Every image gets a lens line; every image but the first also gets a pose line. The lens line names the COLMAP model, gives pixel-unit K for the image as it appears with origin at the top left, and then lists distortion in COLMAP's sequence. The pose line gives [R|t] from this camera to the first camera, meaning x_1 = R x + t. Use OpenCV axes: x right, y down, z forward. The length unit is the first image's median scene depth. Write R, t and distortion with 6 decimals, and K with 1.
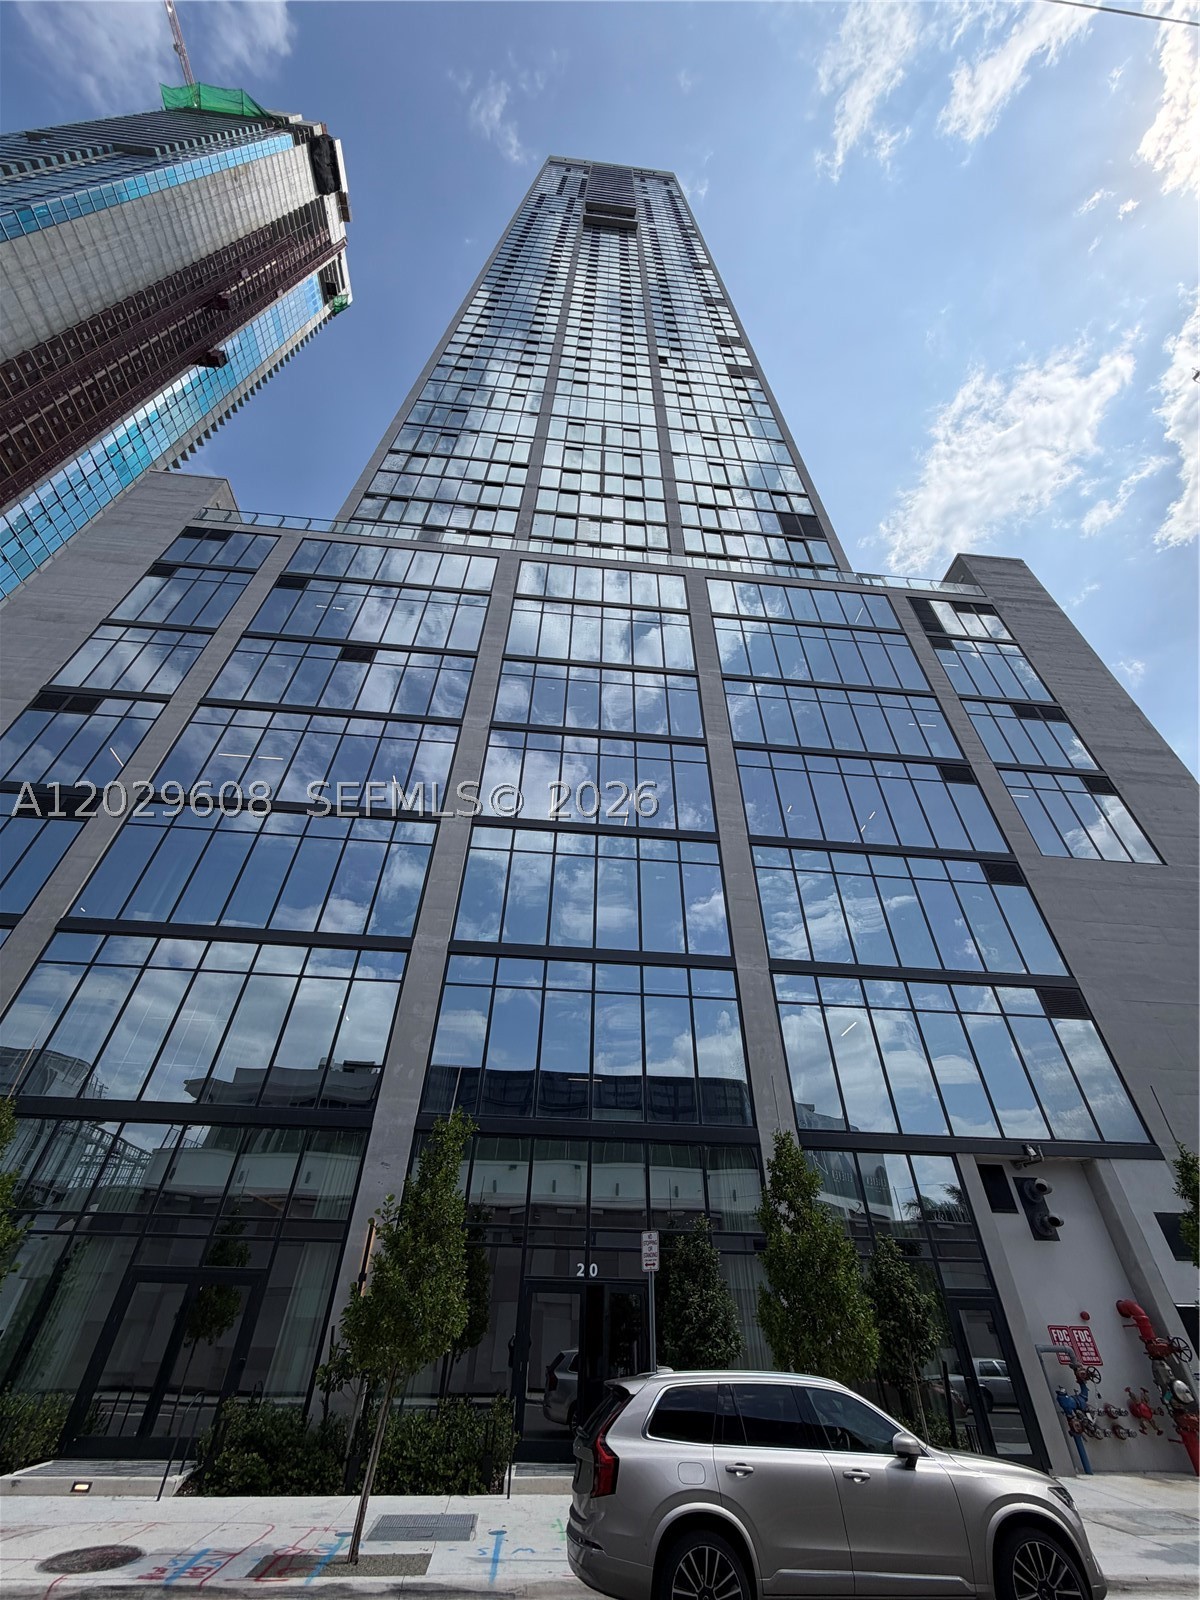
lens RADIAL K [[638.5, 0, 572.0], [0, 638.5, 768.2], [0, 0, 1]] dist [0.007224, -0.000888]
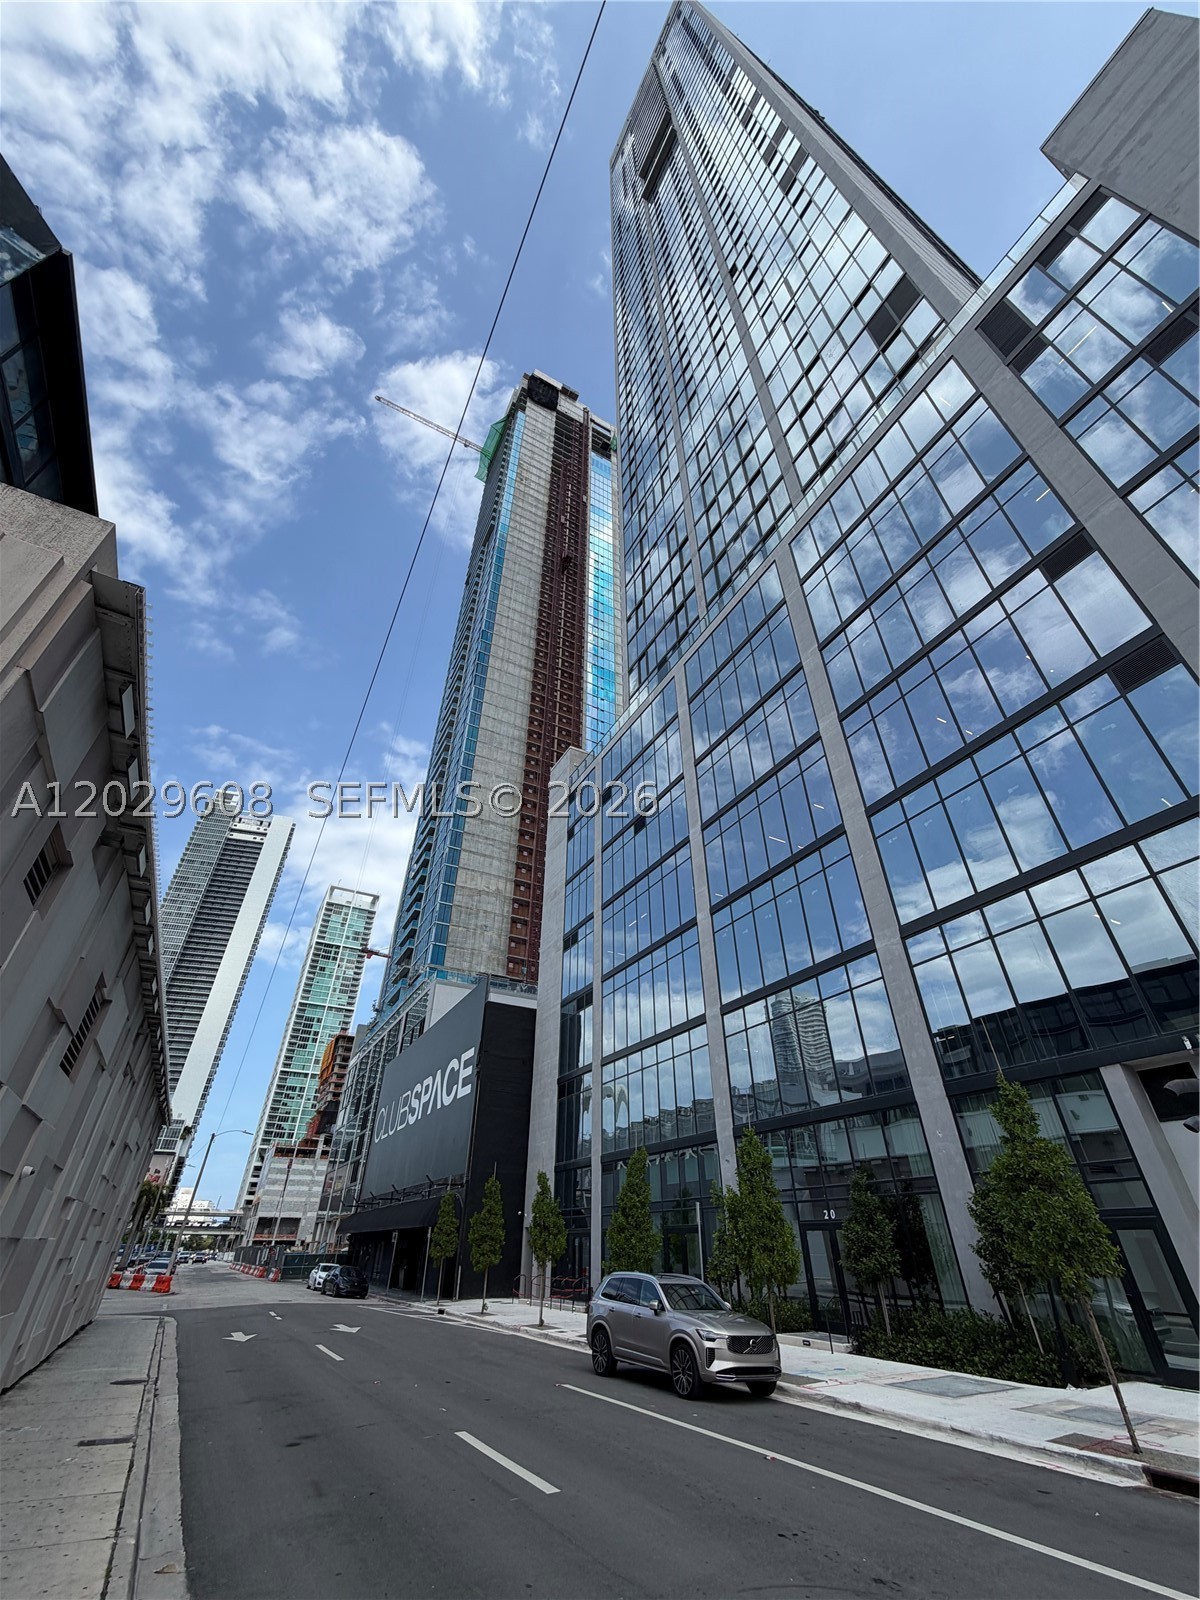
lens RADIAL K [[642.9, 0, 593.5], [0, 642.9, 799.6], [0, 0, 1]] dist [-0.001365, -0.000017]
pose [[0.381524, -0.540512, -0.749858, 0.683930], [0.609882, 0.756786, -0.235201, 0.052770], [0.694610, -0.367590, 0.618380, 0.041718]]
